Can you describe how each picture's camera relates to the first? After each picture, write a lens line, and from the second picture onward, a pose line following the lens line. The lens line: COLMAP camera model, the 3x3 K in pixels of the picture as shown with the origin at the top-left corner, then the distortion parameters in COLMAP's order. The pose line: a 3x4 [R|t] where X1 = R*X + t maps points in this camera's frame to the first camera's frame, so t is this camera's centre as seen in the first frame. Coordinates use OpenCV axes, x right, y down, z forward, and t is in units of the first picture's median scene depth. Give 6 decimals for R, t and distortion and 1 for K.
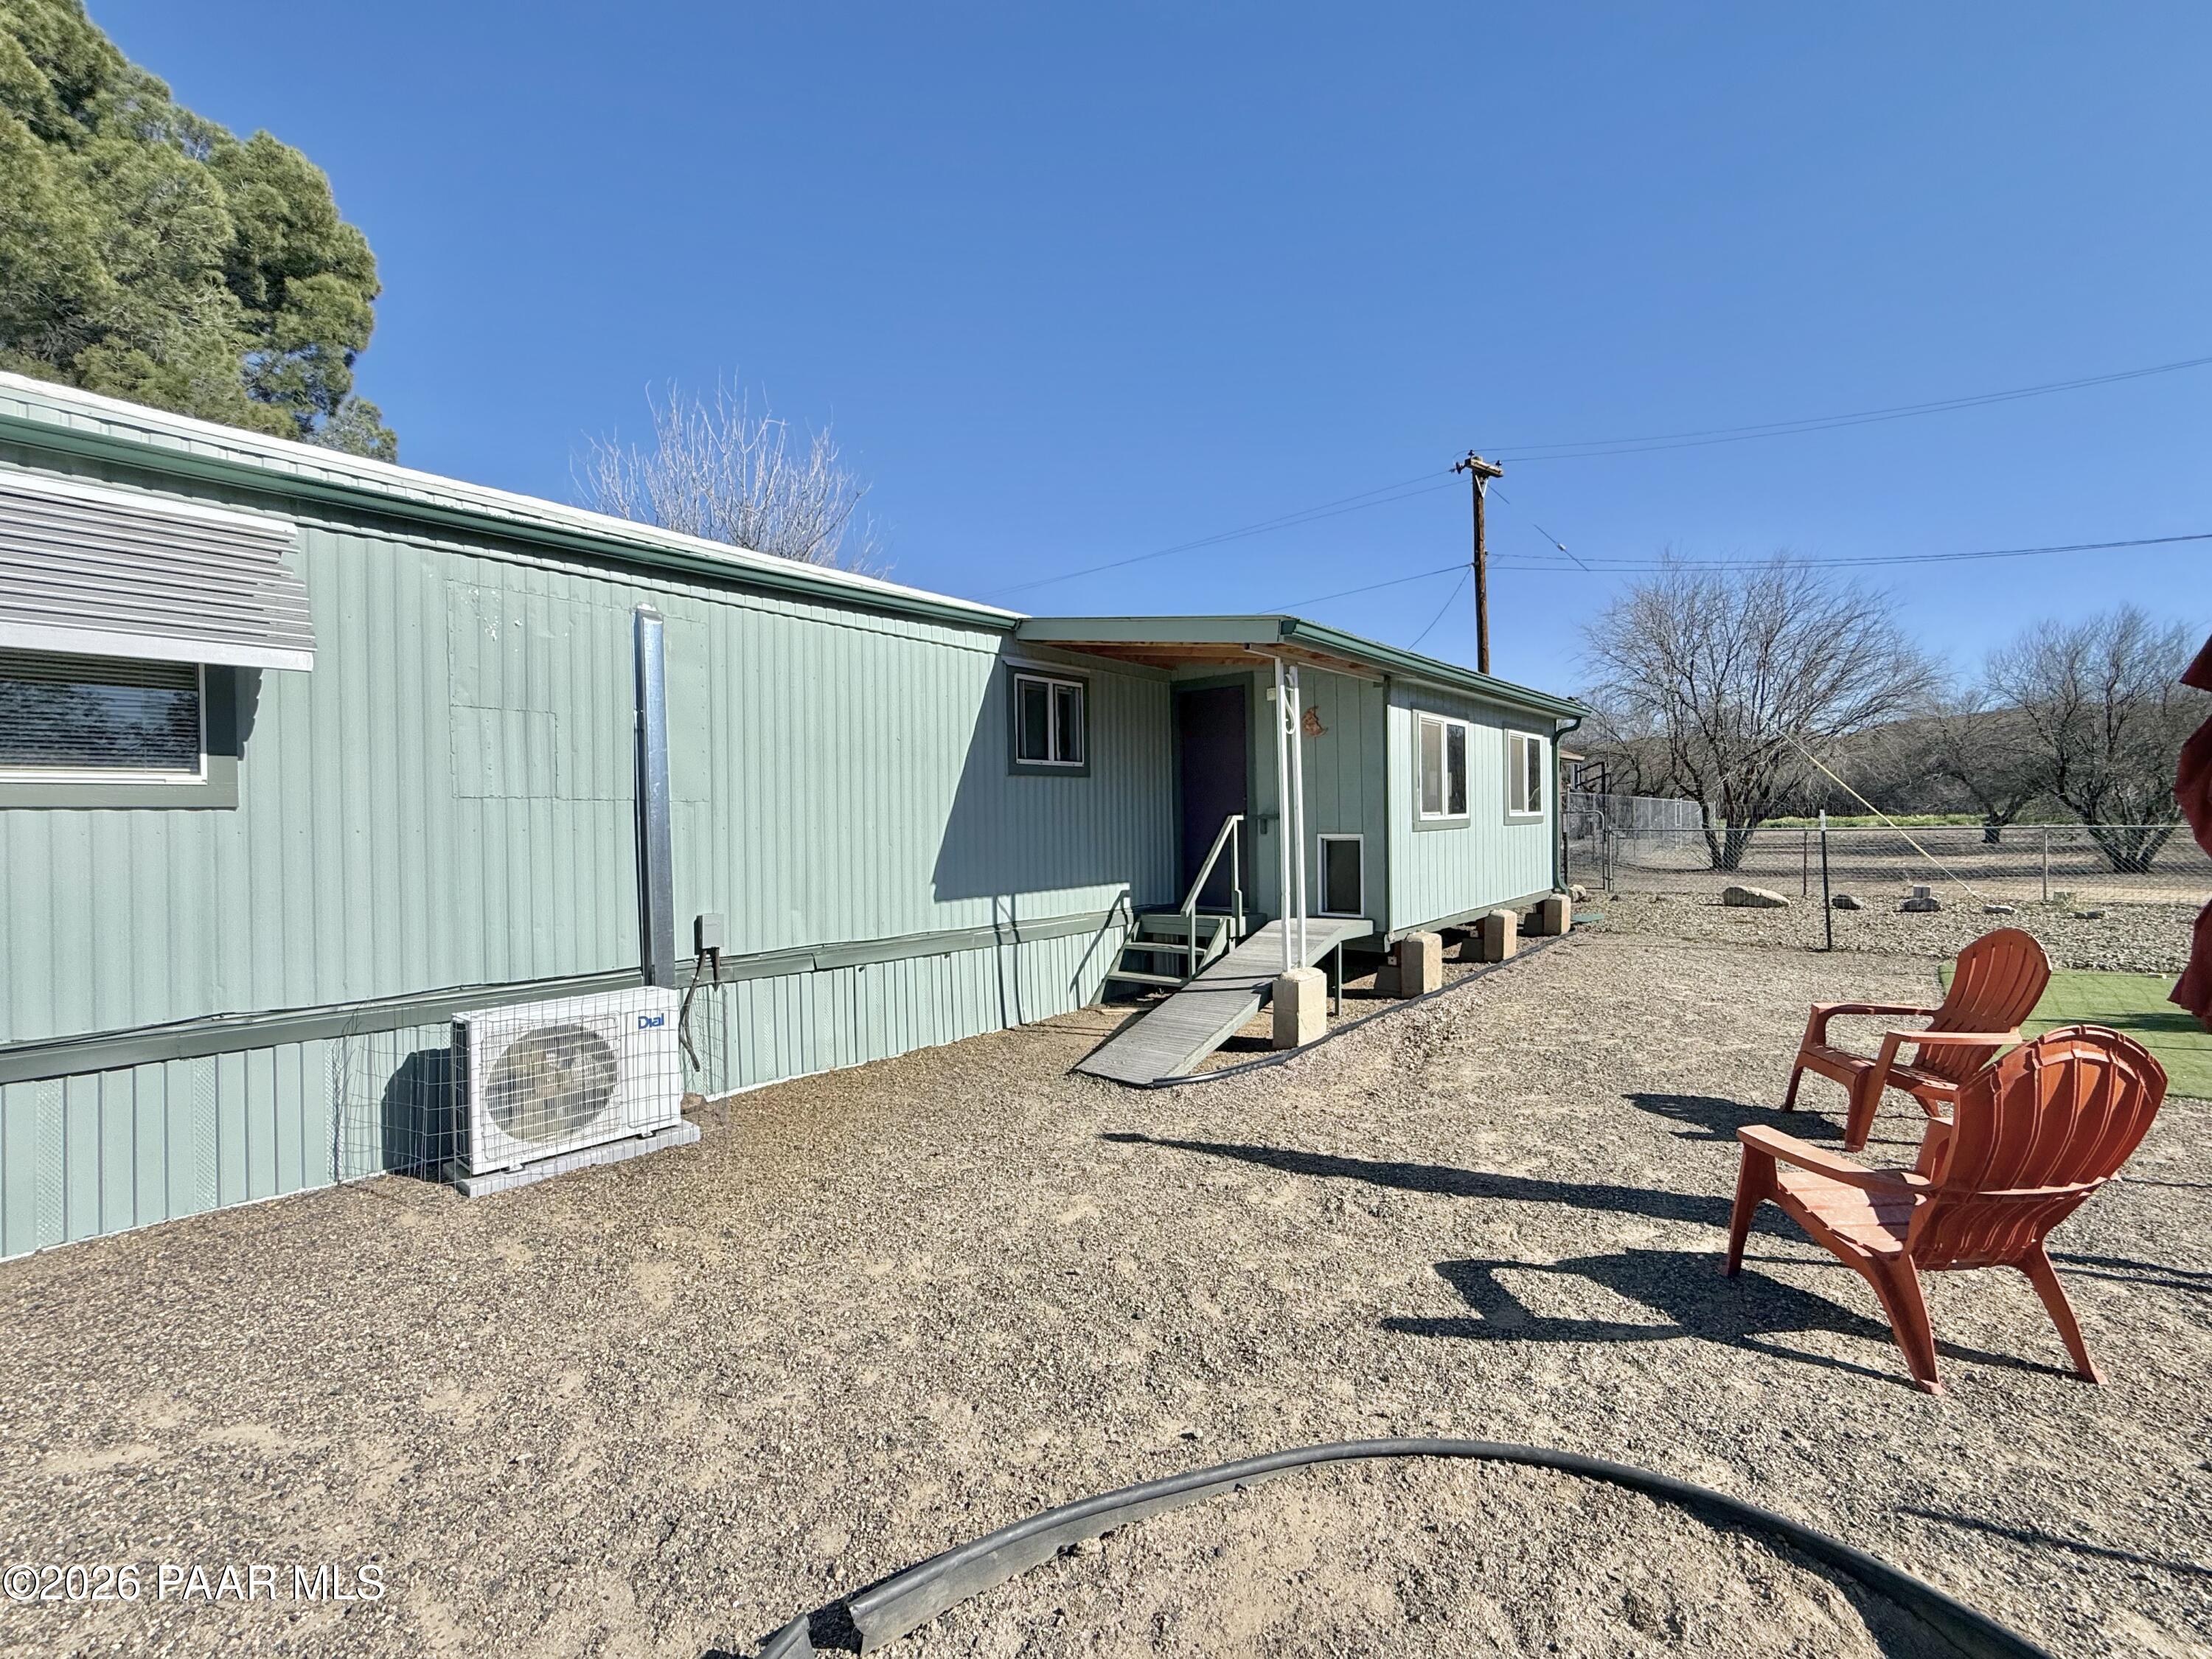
lens RADIAL K [[916.6, 0, 1114.3], [0, 916.6, 831.1], [0, 0, 1]] dist [0.001102, -0.000169]
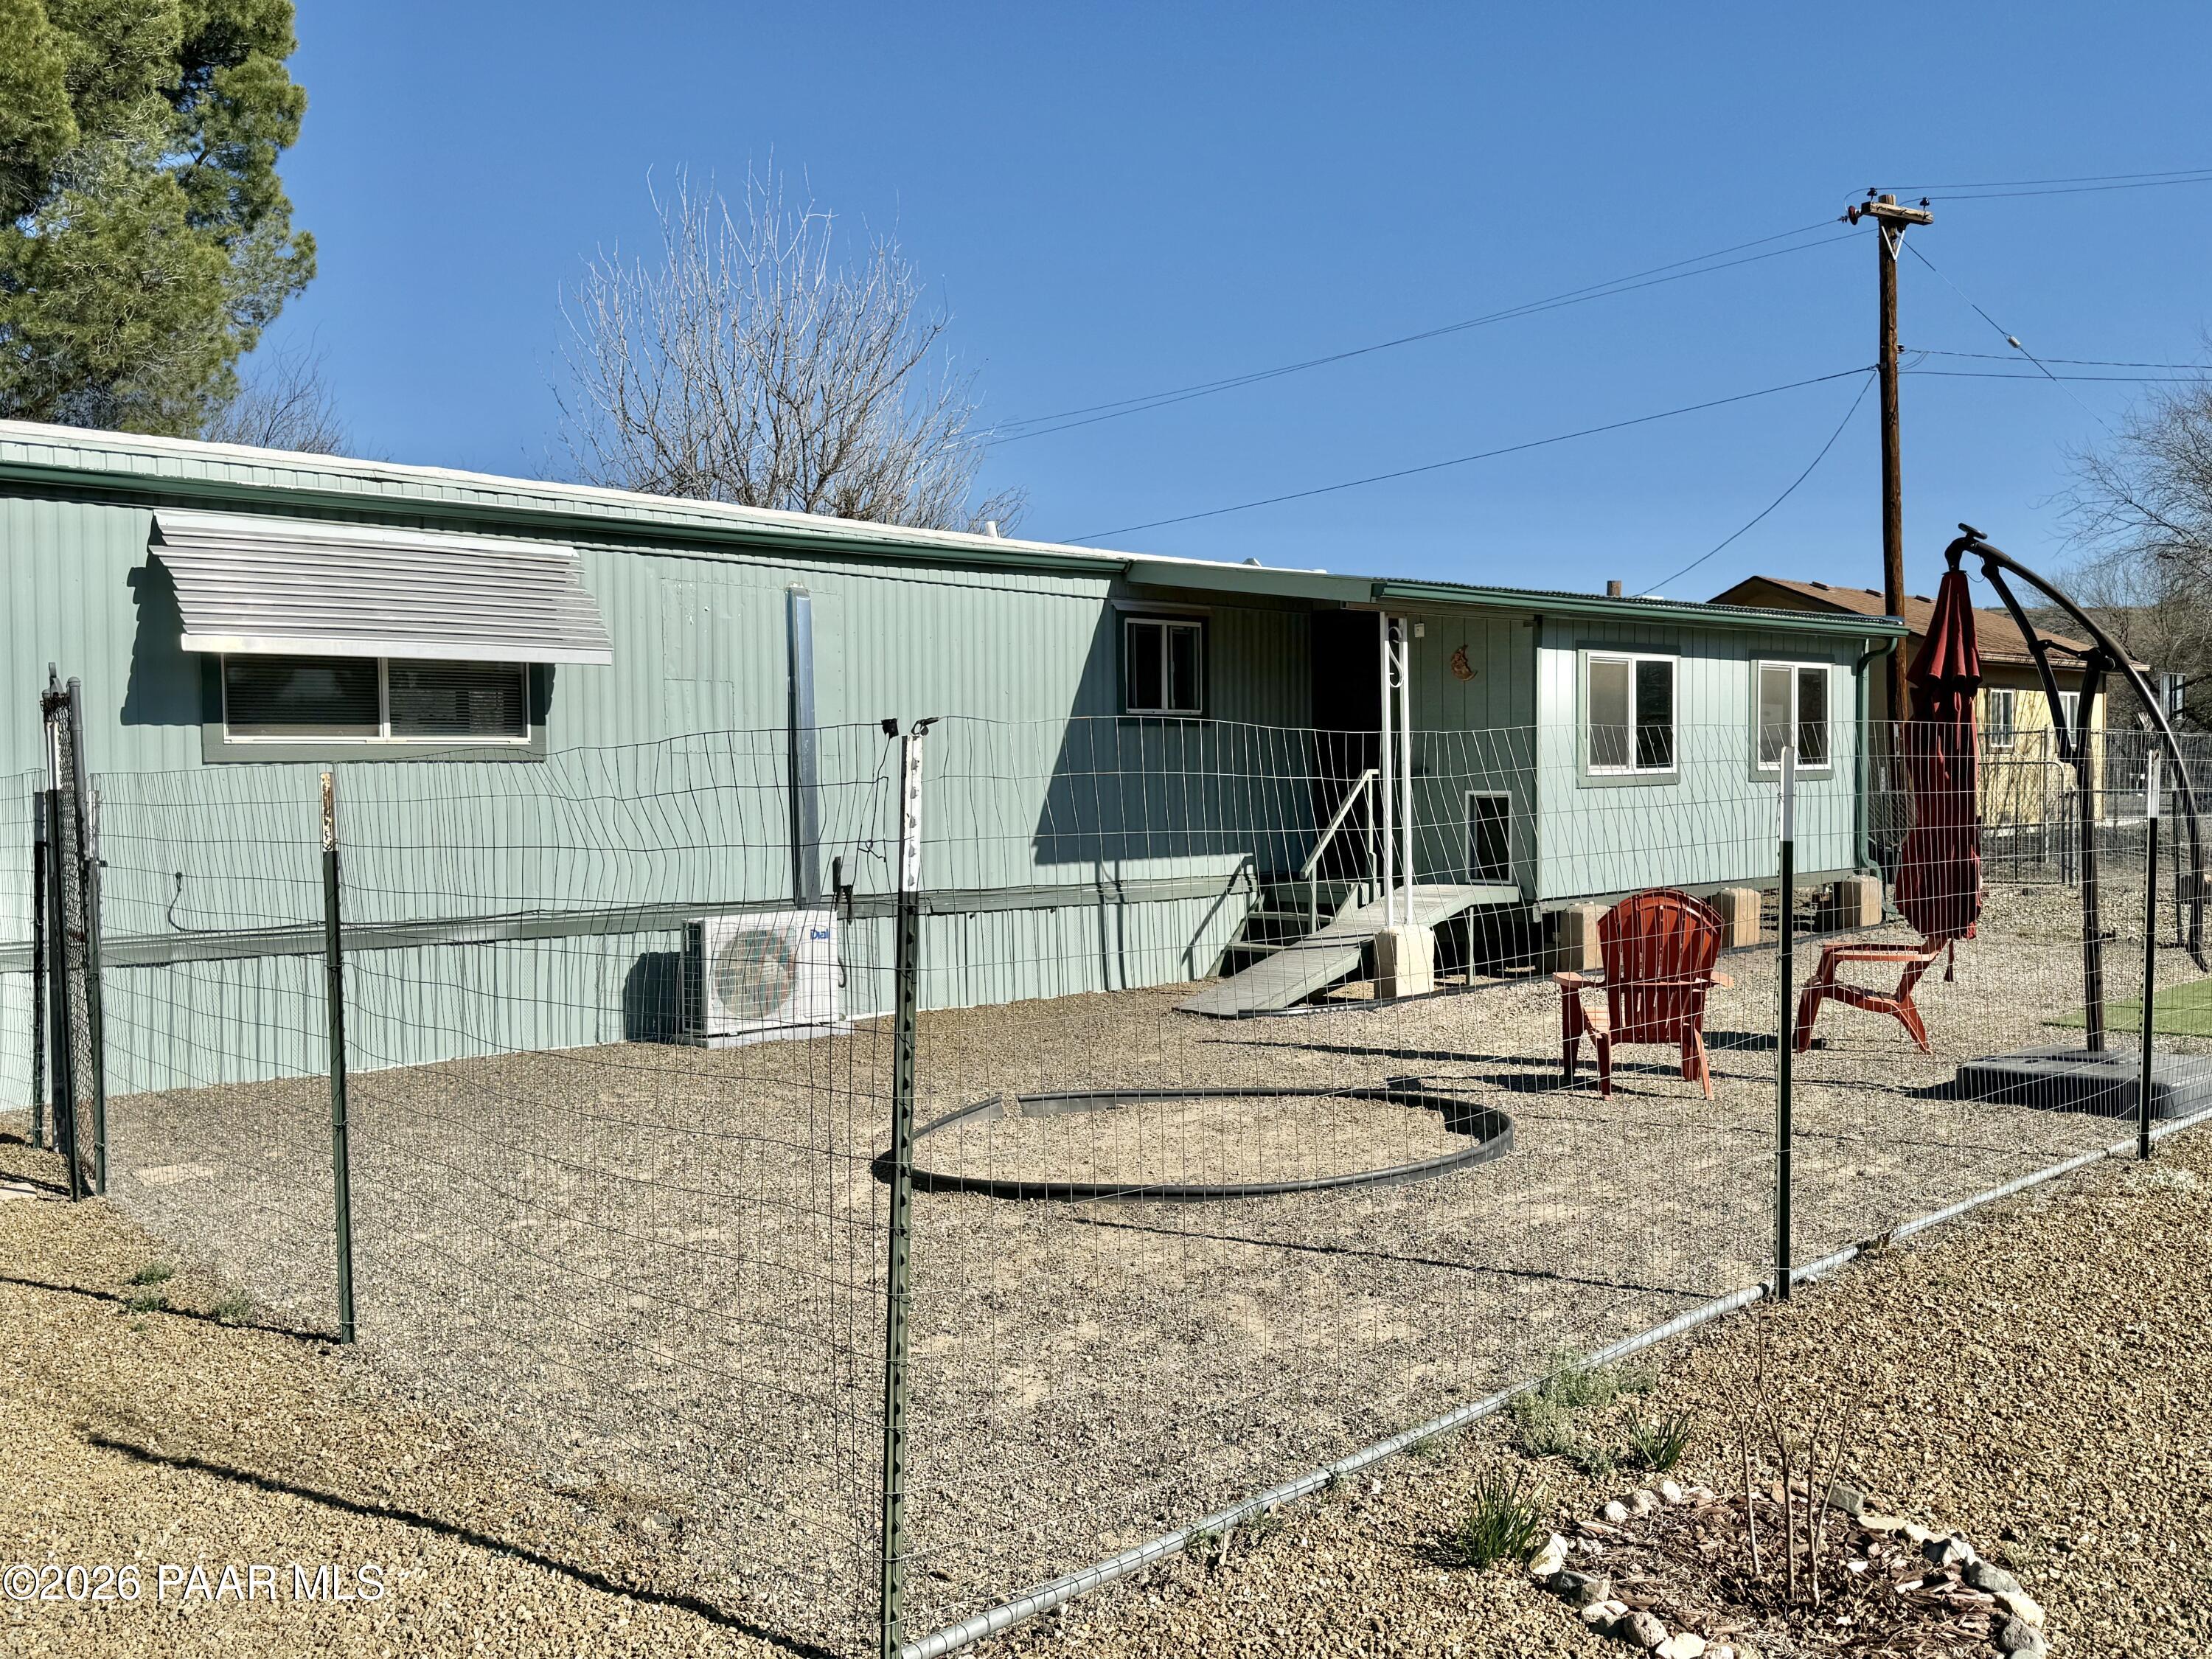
lens RADIAL K [[1792.4, 0, 1121.2], [0, 1792.4, 863.2], [0, 0, 1]] dist [0.044563, -0.002040]
pose [[0.990213, 0.011943, -0.139055, 0.155645], [-0.006575, 0.999217, 0.039004, 0.009074], [0.139412, -0.037708, 0.989516, -0.883968]]
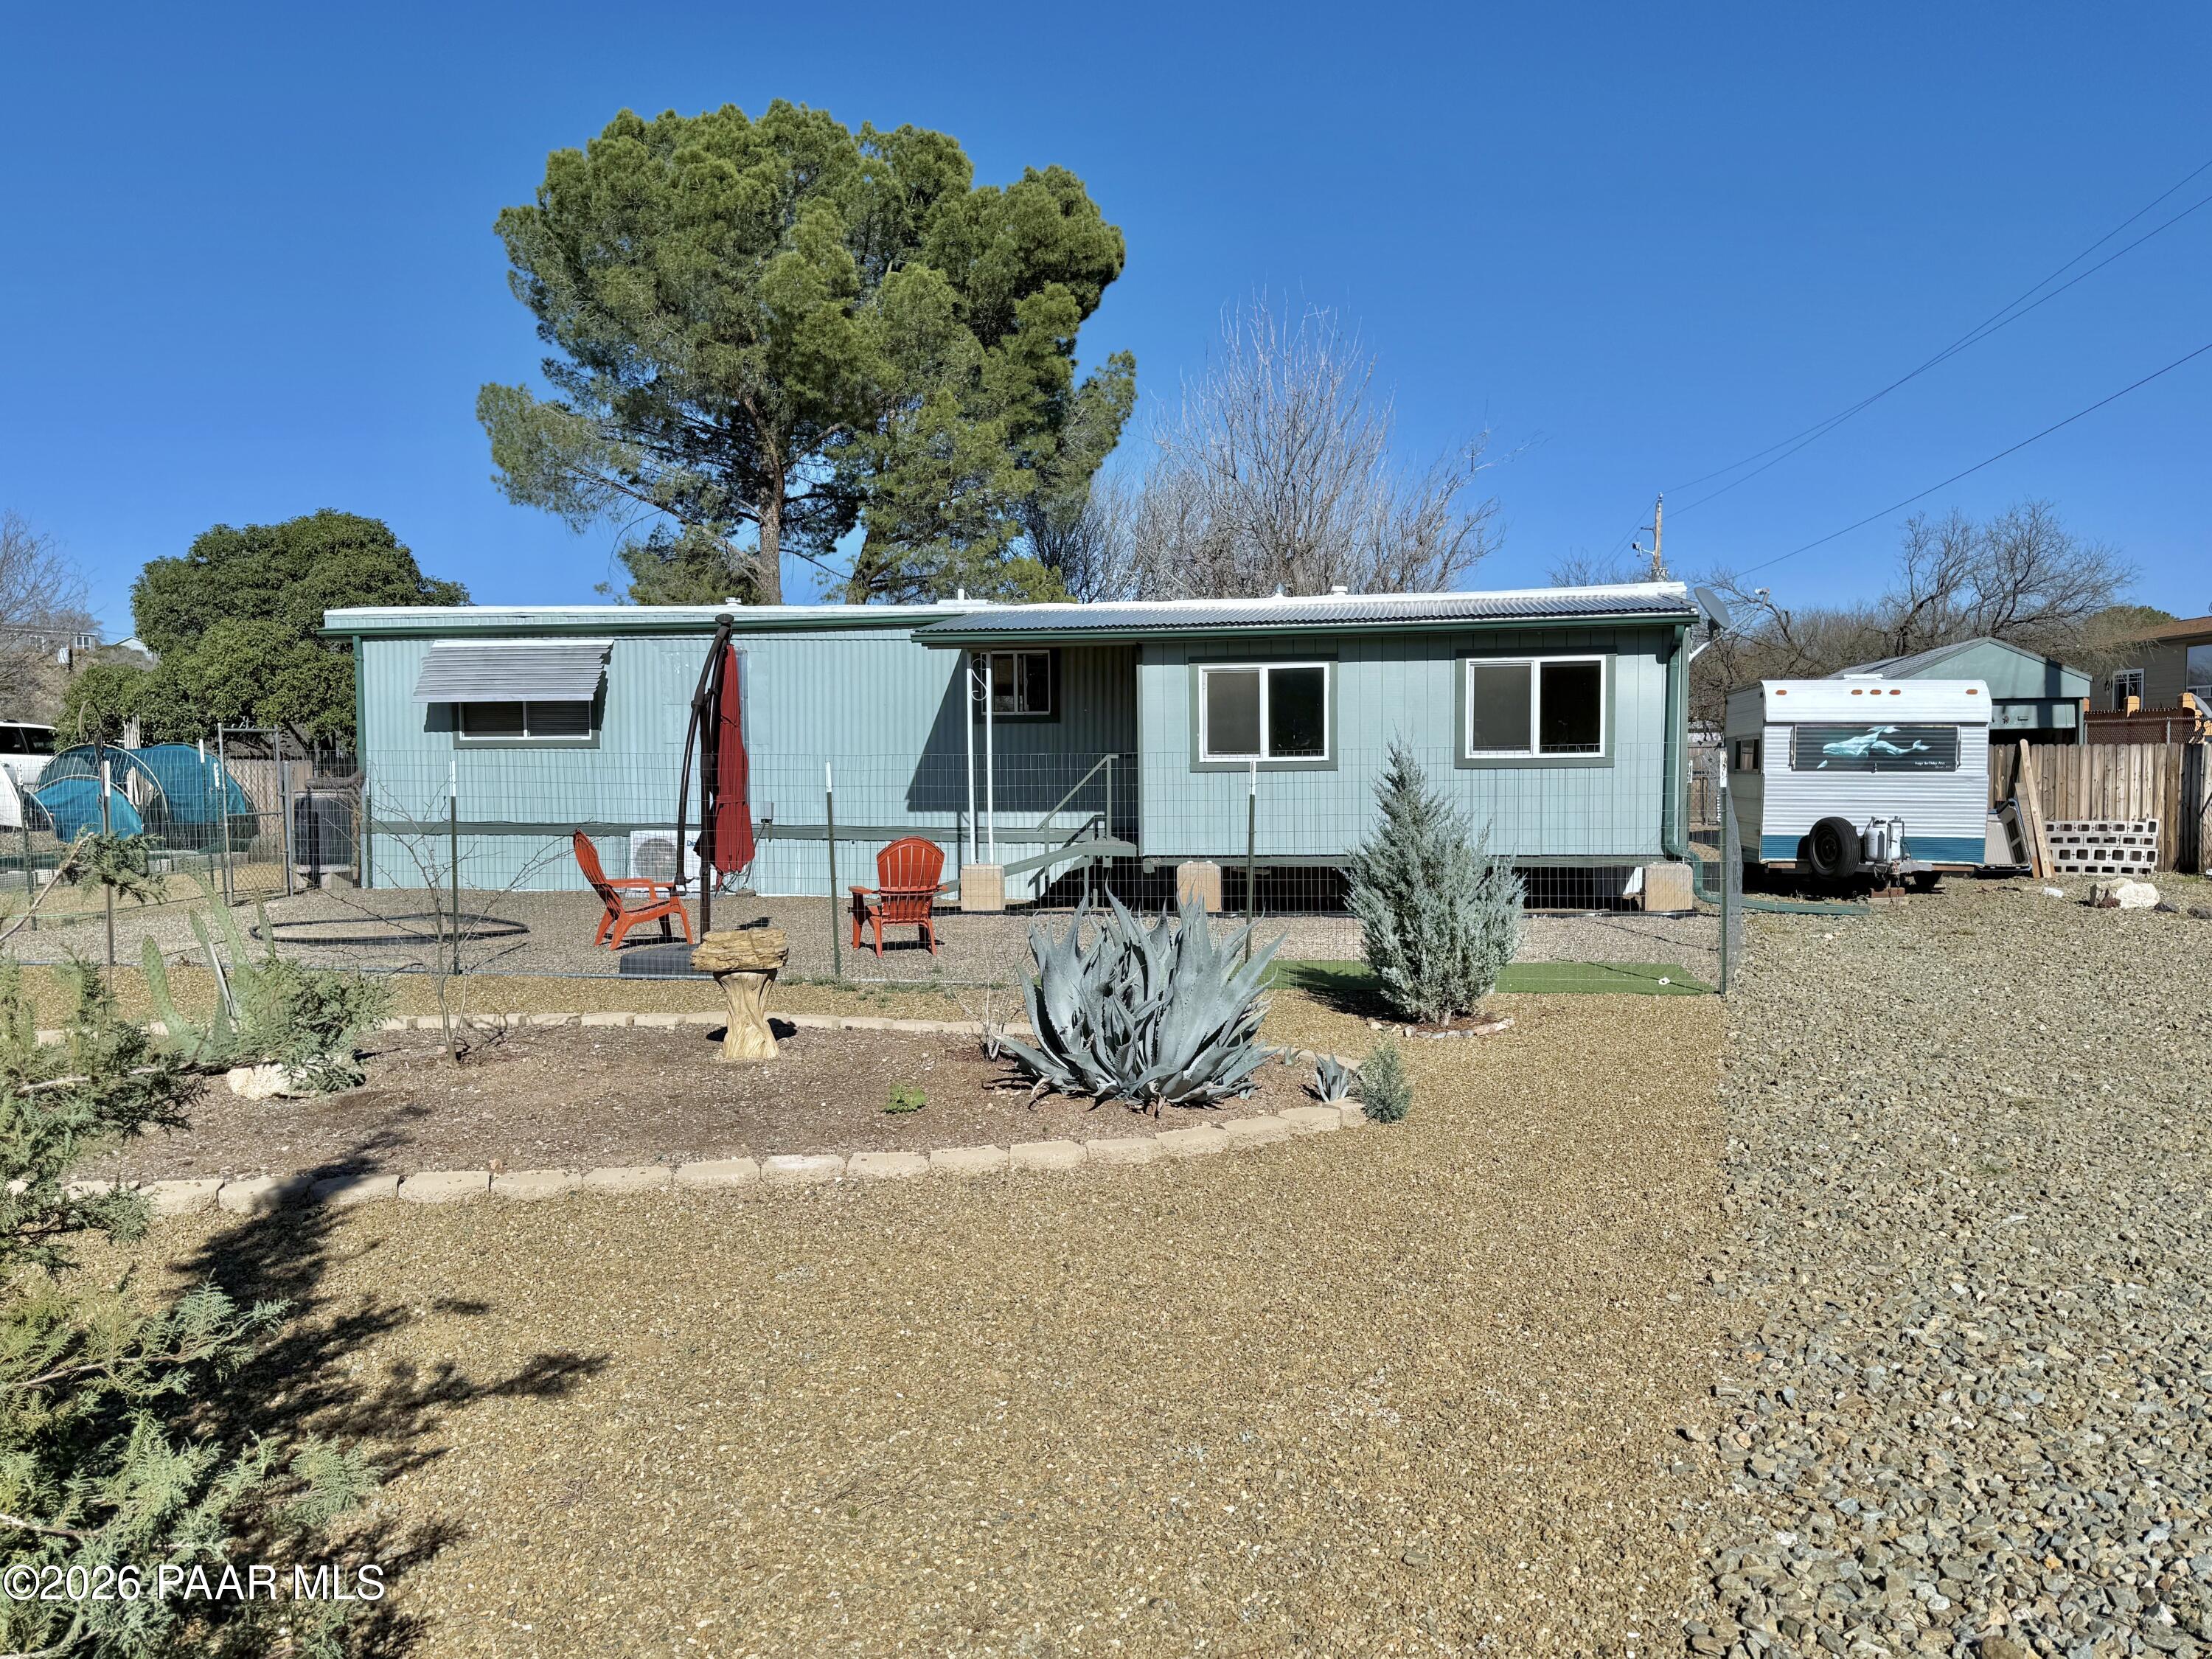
lens RADIAL K [[1700.0, 0, 1106.0], [0, 1700.0, 829.5], [0, 0, 1]] dist [0.106933, -0.164929]
pose [[0.512926, 0.056898, -0.856545, 2.400470], [-0.011474, 0.998166, 0.059434, -0.059485], [0.858356, -0.020657, 0.512638, -0.191038]]
